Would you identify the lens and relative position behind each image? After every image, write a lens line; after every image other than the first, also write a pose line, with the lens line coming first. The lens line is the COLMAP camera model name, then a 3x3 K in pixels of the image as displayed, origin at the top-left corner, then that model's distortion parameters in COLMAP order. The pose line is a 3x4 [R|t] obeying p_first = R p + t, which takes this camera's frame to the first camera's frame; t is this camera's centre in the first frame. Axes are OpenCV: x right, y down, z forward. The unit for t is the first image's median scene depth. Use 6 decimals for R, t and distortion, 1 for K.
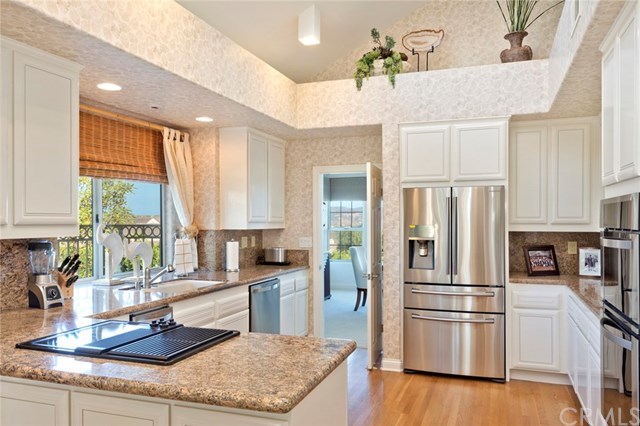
lens RADIAL K [[493.3, 0, 320.0], [0, 493.3, 213.0], [0, 0, 1]] dist [0.008504, 0.003138]
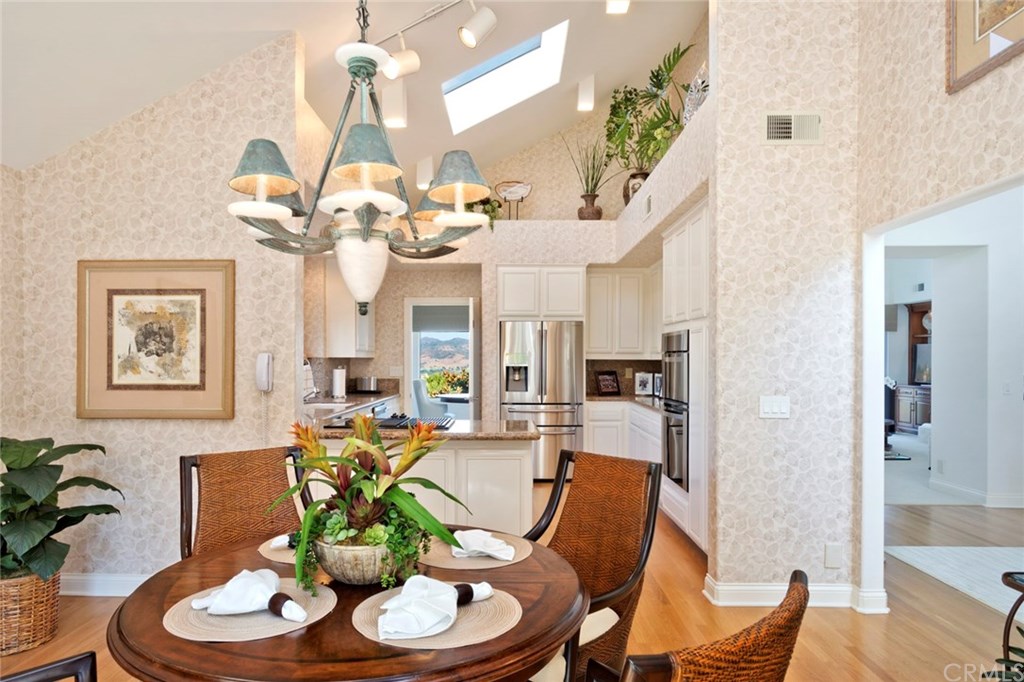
lens RADIAL K [[648.8, 0, 512.0], [0, 648.8, 341.0], [0, 0, 1]] dist [0.000191, -0.000017]
pose [[0.940649, 0.011195, 0.339197, -0.311569], [-0.007236, 0.999890, -0.012934, 0.014814], [-0.339305, 0.009712, 0.940626, -0.414709]]
